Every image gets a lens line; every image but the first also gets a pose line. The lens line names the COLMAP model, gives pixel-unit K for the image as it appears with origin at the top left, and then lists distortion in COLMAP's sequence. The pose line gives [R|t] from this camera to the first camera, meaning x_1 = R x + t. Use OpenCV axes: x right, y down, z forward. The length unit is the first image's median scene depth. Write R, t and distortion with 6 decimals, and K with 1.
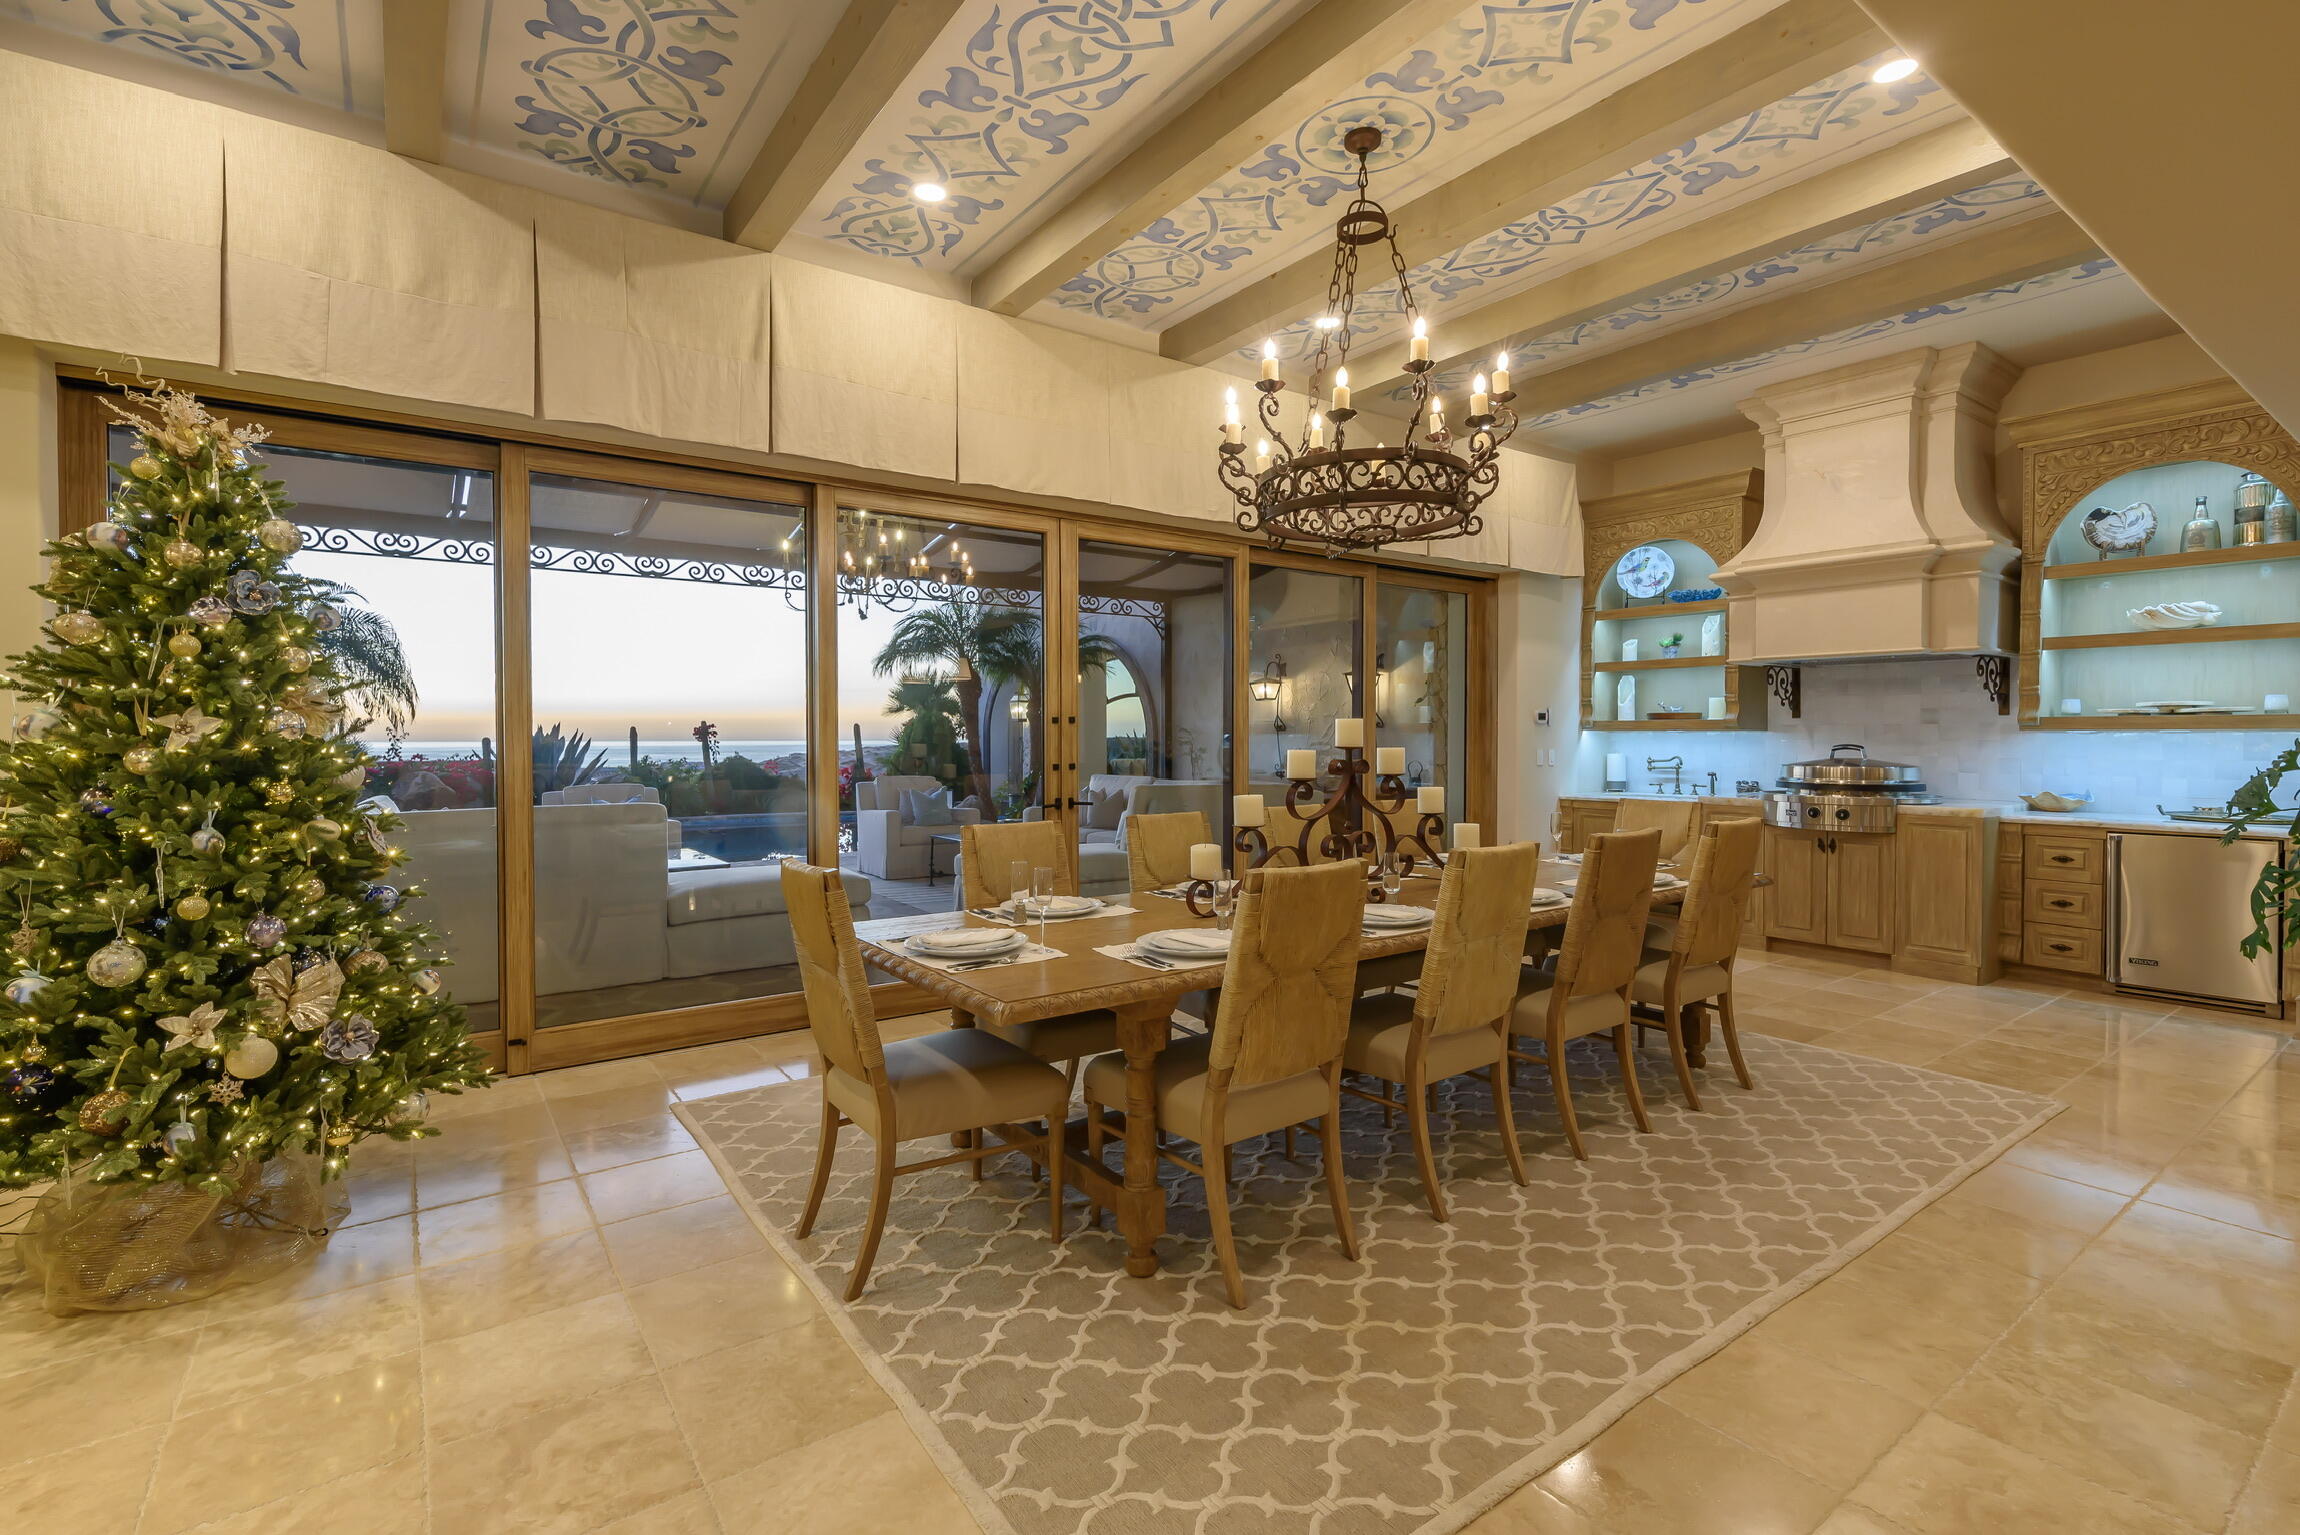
lens RADIAL K [[1038.0, 0, 1150.8], [0, 1038.0, 750.2], [0, 0, 1]] dist [0.004716, -0.000718]
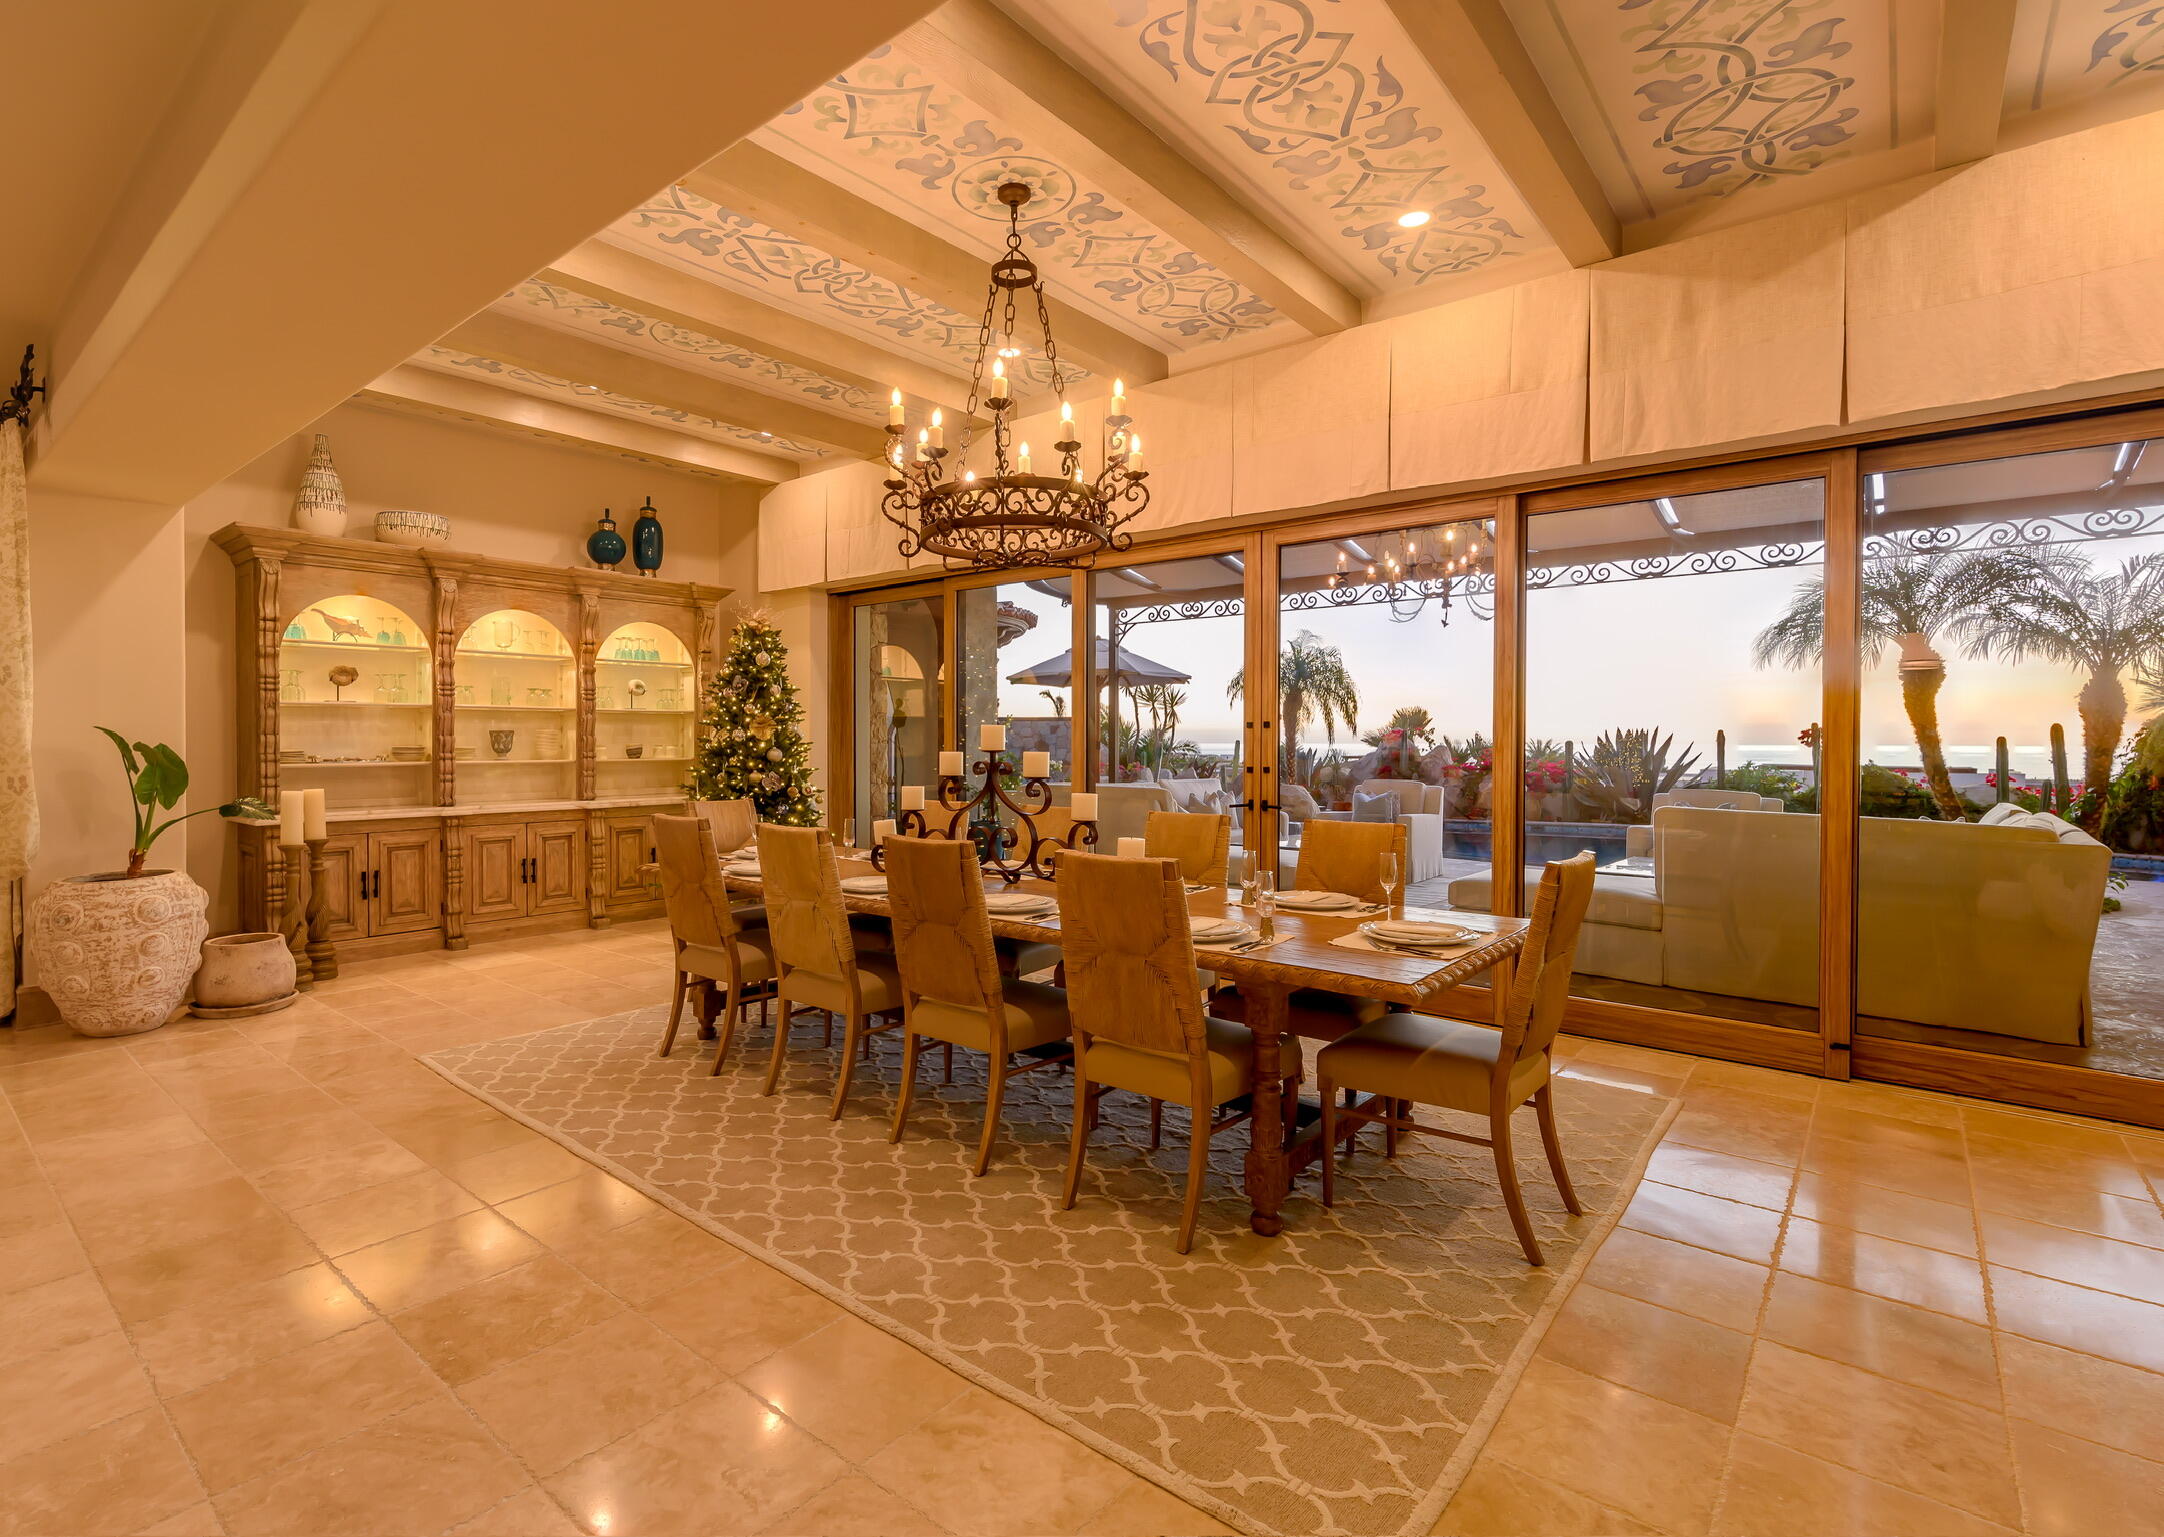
lens RADIAL K [[1086.6, 0, 1081.8], [0, 1086.6, 770.9], [0, 0, 1]] dist [-0.029470, -0.000453]
pose [[0.234963, 0.027490, -0.971616, 1.349735], [-0.014670, 0.999586, 0.024734, -0.010843], [0.971894, 0.008442, 0.235269, 0.823080]]
